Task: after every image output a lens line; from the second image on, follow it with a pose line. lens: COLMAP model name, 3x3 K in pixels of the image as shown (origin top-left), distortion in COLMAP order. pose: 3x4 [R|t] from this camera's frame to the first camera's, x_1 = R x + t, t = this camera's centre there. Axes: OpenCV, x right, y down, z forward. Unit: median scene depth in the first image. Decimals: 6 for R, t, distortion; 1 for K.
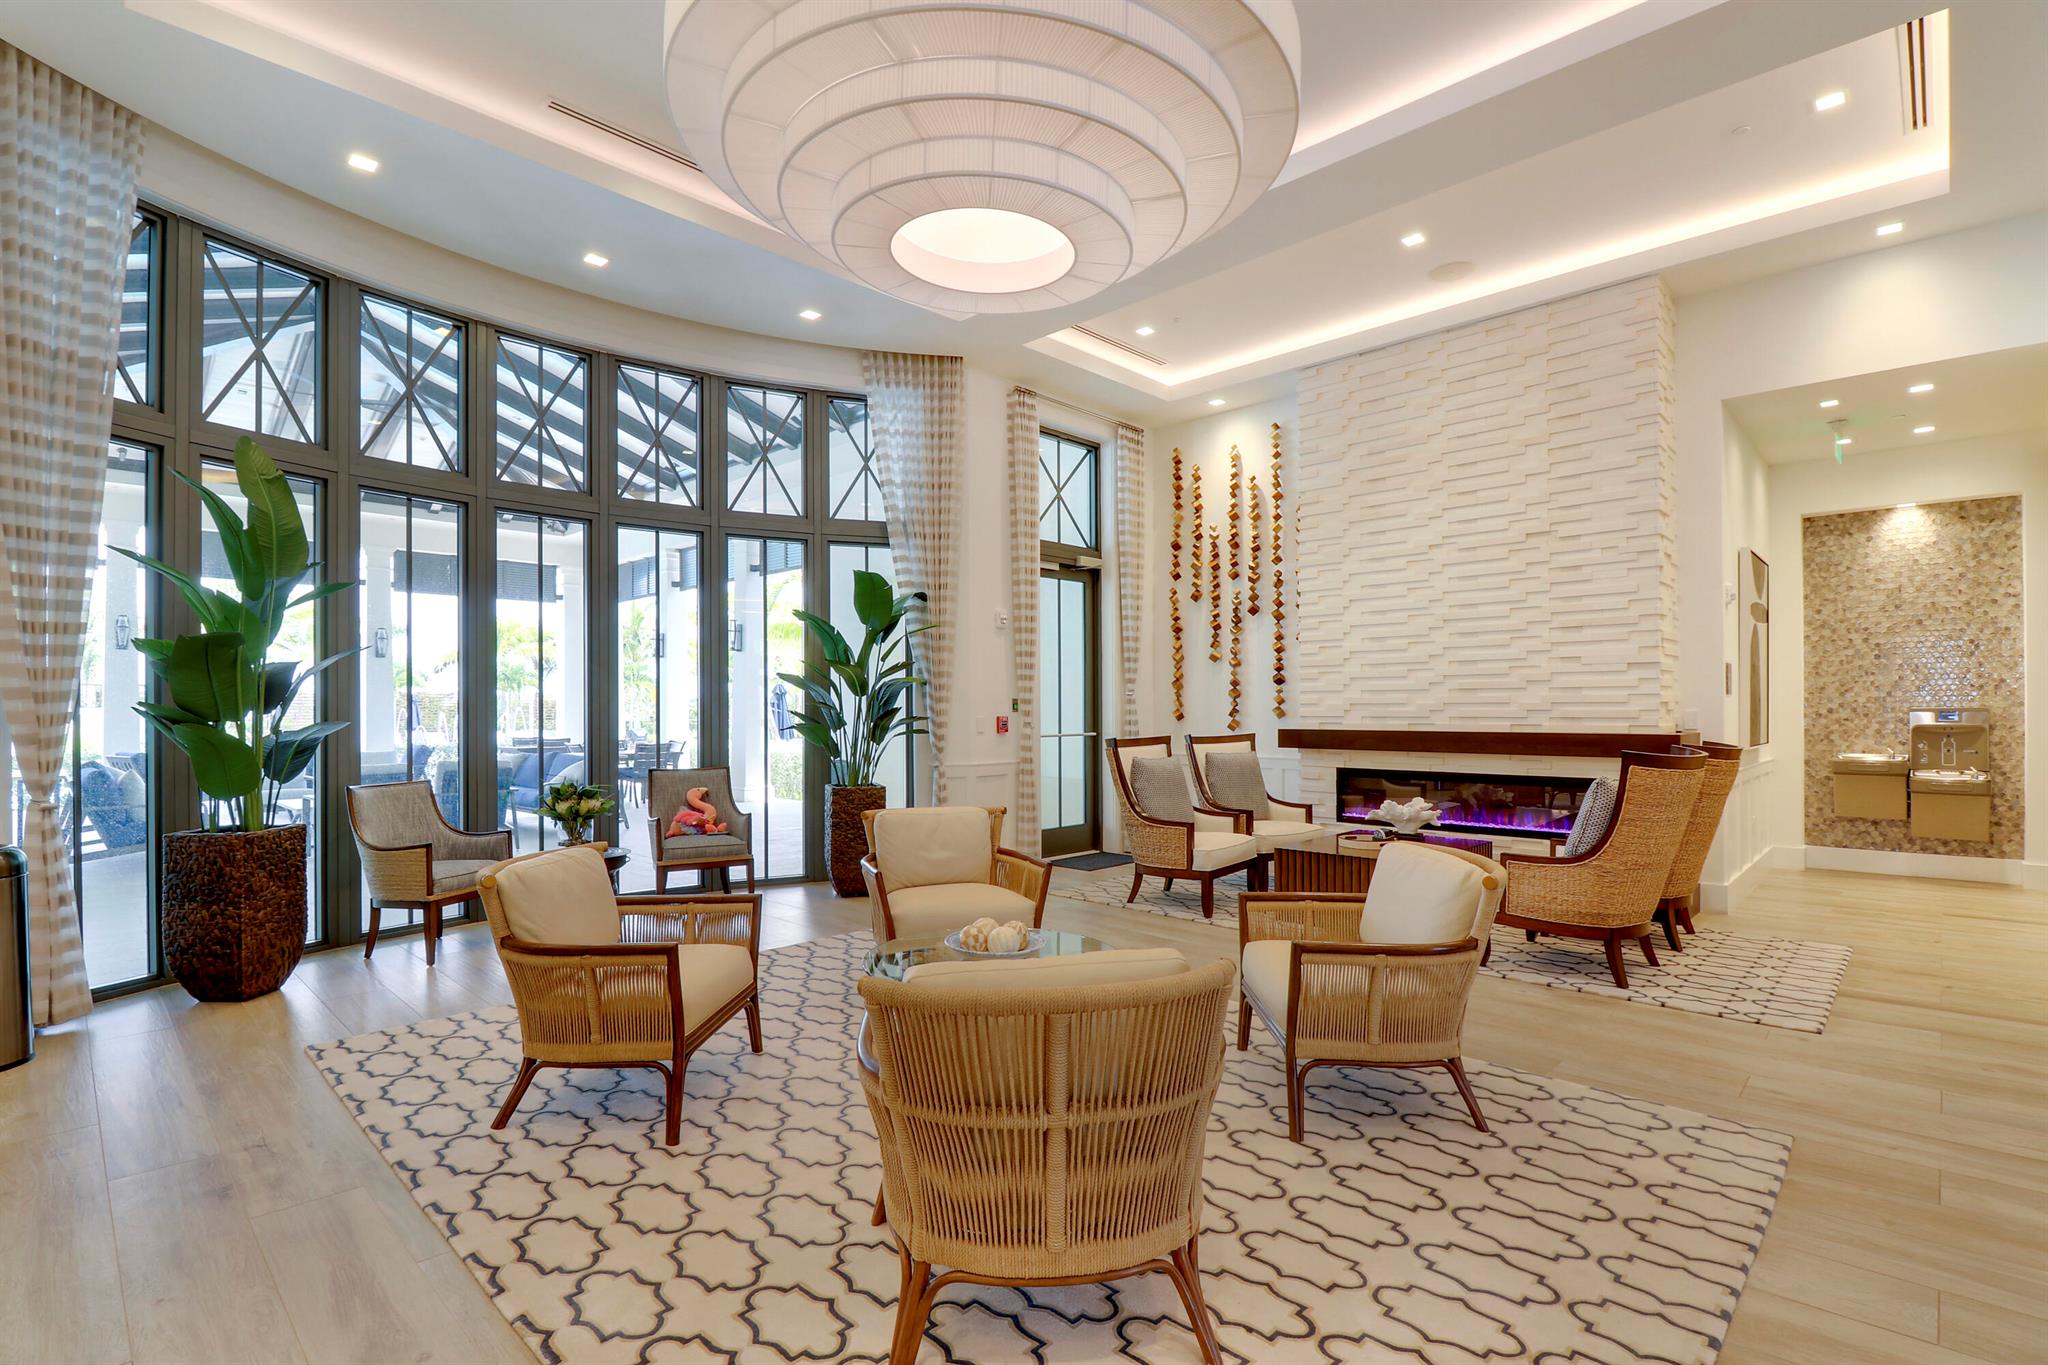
lens RADIAL K [[987.1, 0, 1030.3], [0, 987.1, 693.3], [0, 0, 1]] dist [-0.003858, -0.001143]
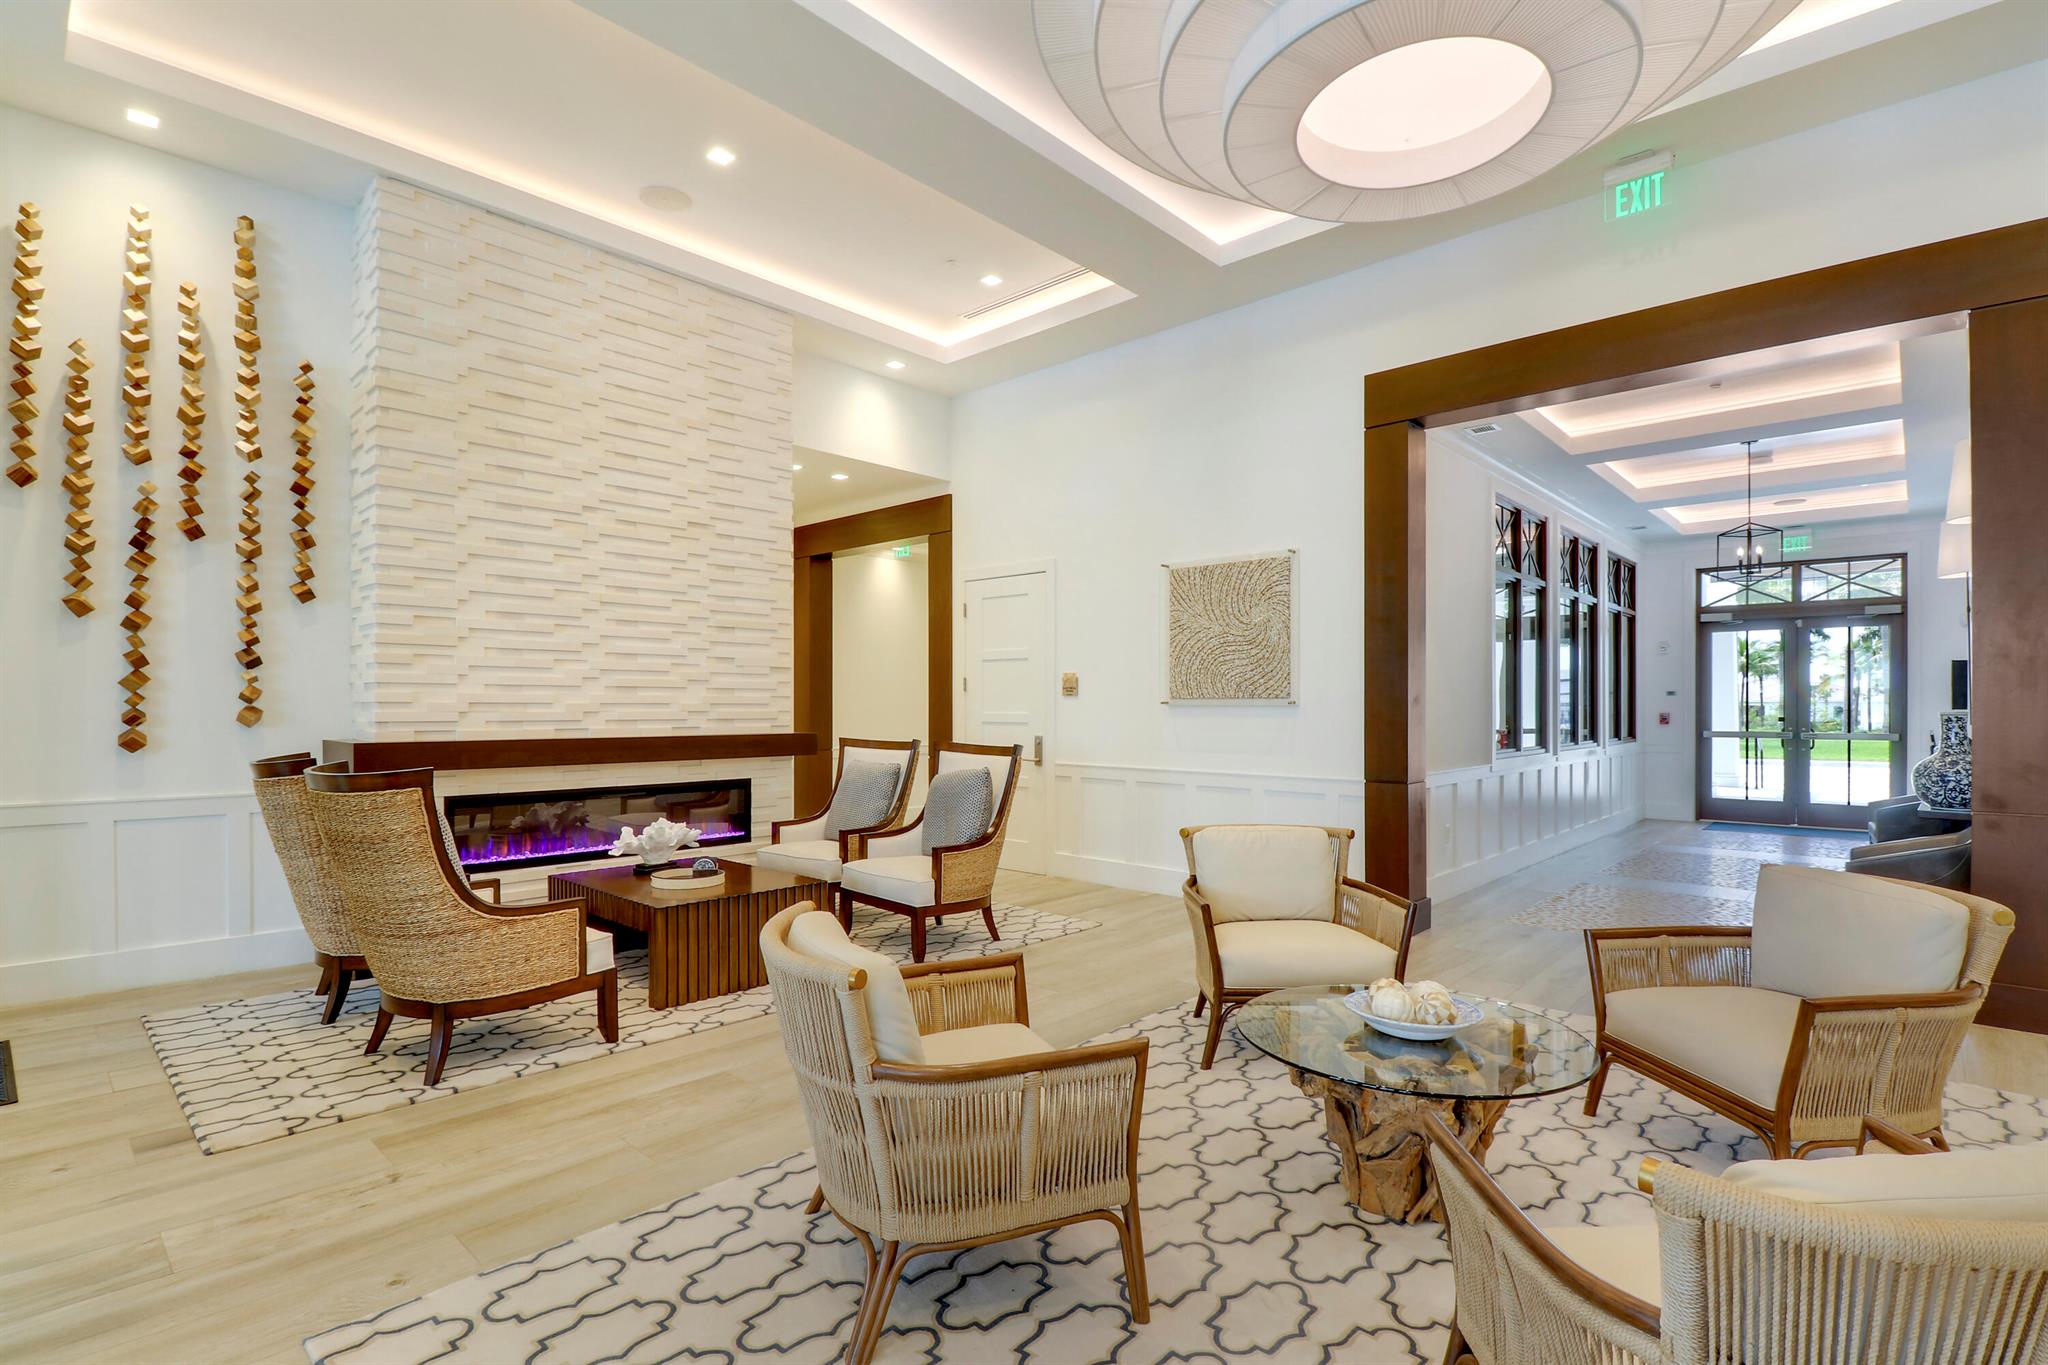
lens RADIAL K [[987.1, 0, 1029.3], [0, 987.1, 698.6], [0, 0, 1]] dist [-0.003858, -0.001143]
pose [[-0.028975, 0.016171, 0.999449, -0.401445], [-0.013587, 0.999770, -0.016570, 0.014653], [-0.999488, -0.014059, -0.028748, 0.658058]]
